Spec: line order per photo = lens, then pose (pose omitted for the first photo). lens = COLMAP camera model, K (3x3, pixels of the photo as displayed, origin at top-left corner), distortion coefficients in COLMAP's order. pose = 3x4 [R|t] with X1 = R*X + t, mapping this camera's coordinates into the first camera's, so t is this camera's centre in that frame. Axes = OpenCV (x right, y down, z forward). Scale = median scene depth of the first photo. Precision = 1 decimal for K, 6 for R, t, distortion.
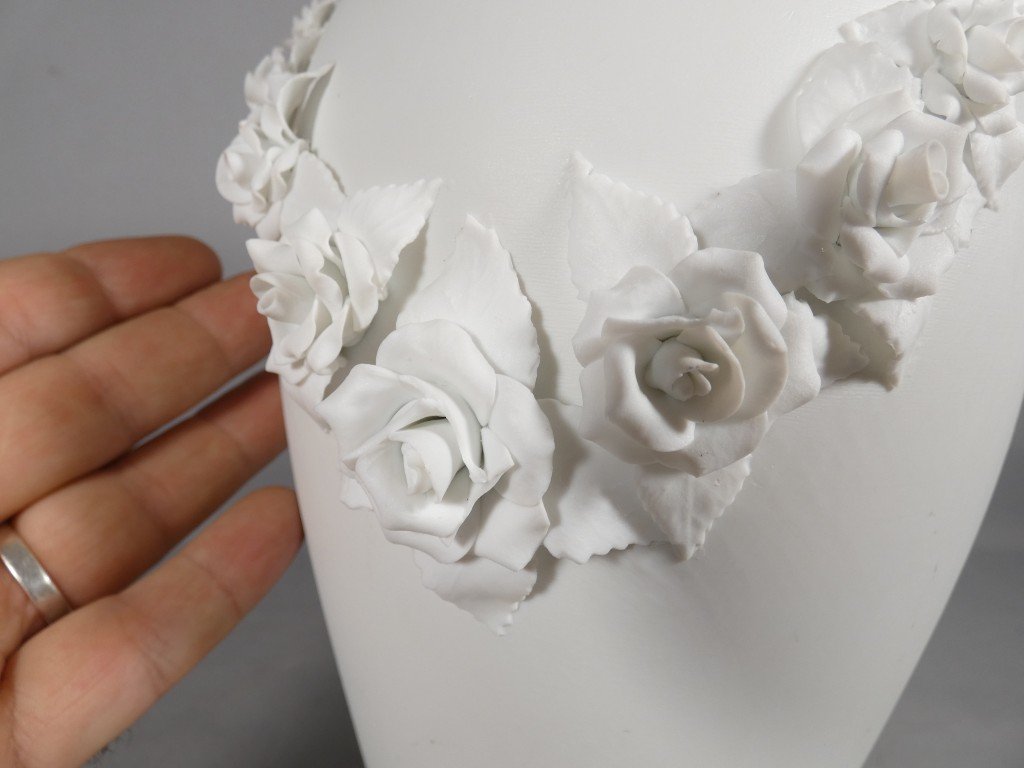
lens RADIAL K [[627.3, 0, 512.0], [0, 627.3, 384.0], [0, 0, 1]] dist [0.019461, 0.000076]
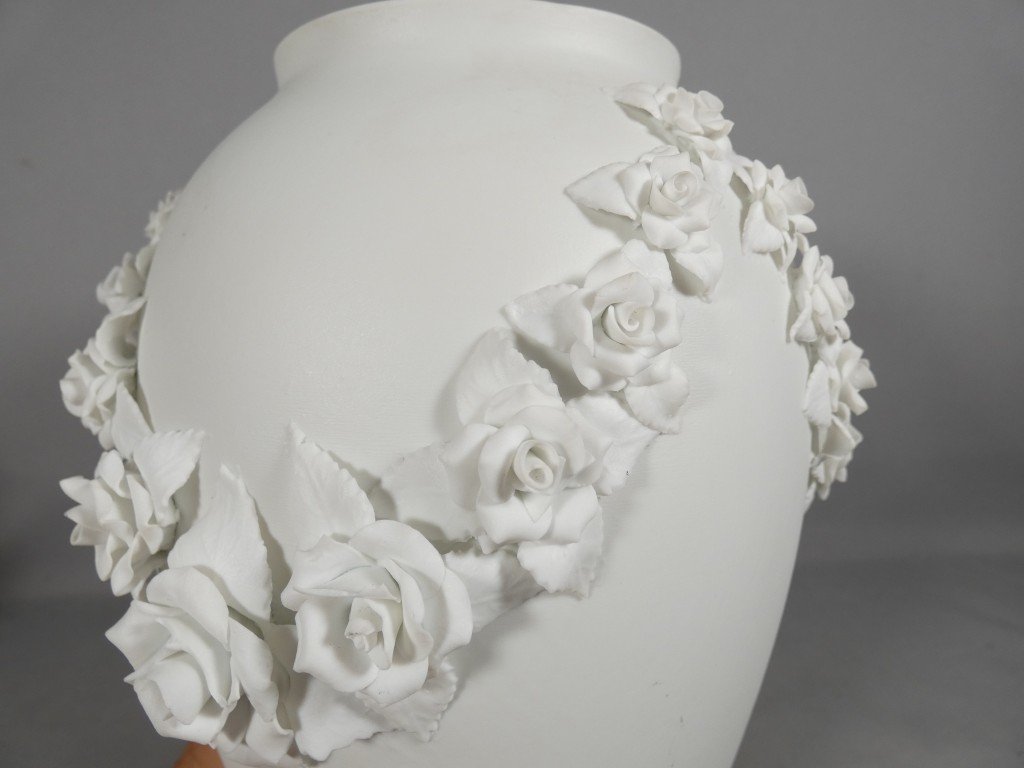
lens RADIAL K [[627.3, 0, 512.0], [0, 627.3, 384.0], [0, 0, 1]] dist [0.019461, 0.000076]
pose [[0.996124, -0.055857, -0.067952, 0.559518], [0.058097, 0.997815, 0.031455, -0.421839], [0.066047, -0.035281, 0.997193, -0.150370]]
